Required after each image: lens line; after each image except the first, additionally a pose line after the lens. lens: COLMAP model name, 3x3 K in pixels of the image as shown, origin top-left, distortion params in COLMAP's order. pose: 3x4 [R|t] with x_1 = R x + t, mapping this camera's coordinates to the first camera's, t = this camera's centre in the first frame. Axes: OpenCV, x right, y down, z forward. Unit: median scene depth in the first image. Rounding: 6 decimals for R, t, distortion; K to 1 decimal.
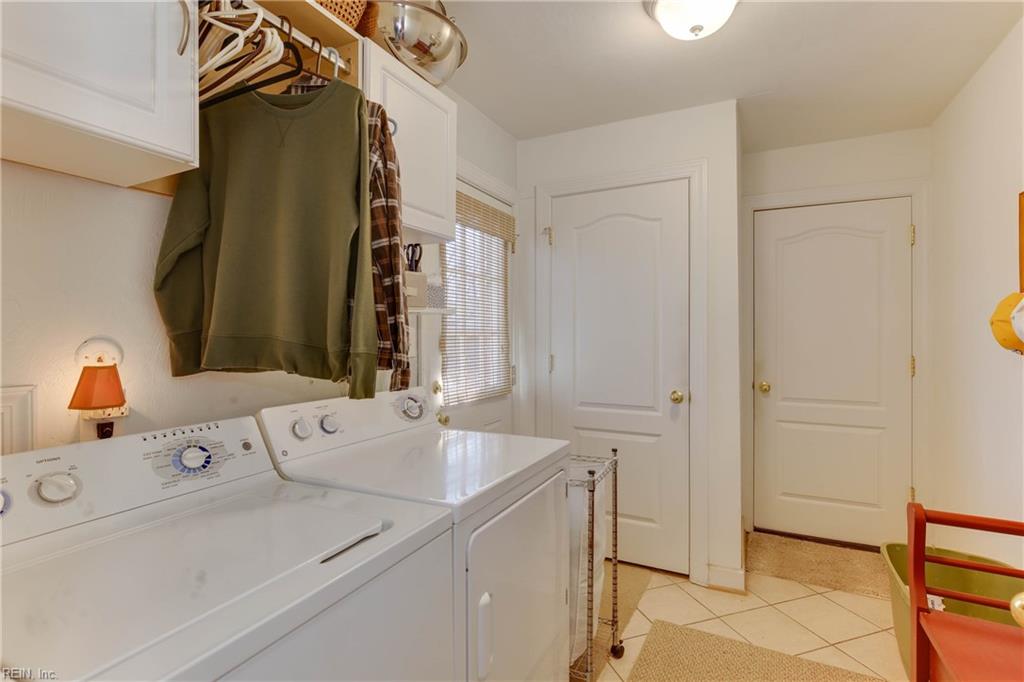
lens RADIAL K [[474.1, 0, 512.2], [0, 474.1, 334.9], [0, 0, 1]] dist [-0.009194, 0.002836]
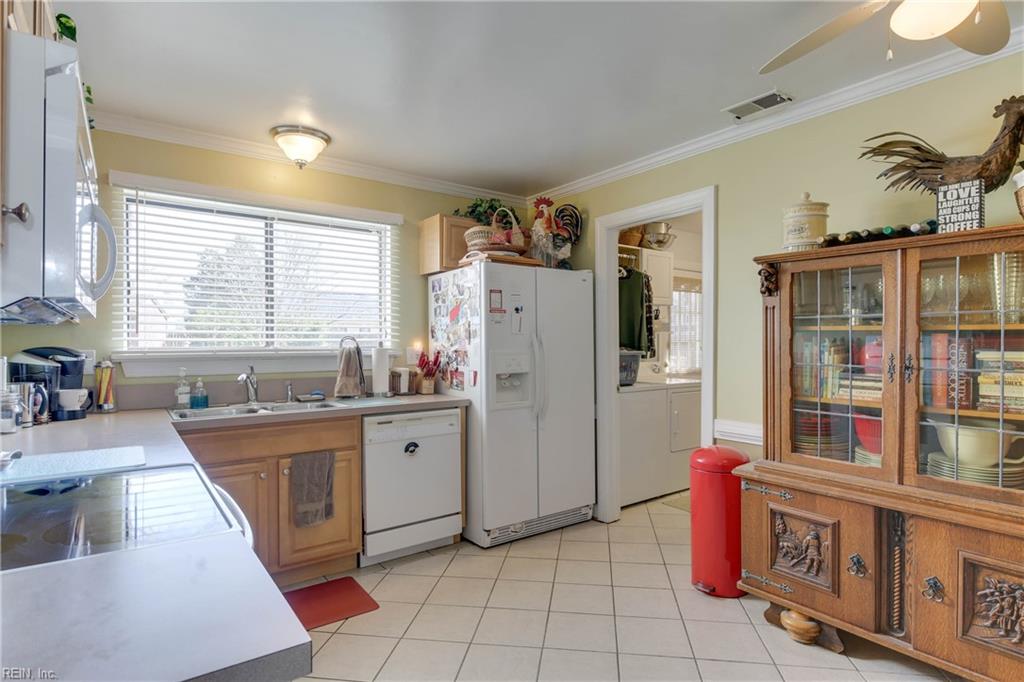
lens RADIAL K [[537.6, 0, 511.6], [0, 537.6, 345.8], [0, 0, 1]] dist [-0.002156, -0.000039]
pose [[0.892062, 0.003160, -0.451902, 0.574468], [-0.002198, 0.999994, 0.002654, 0.020669], [0.451908, -0.001374, 0.892064, -2.763572]]
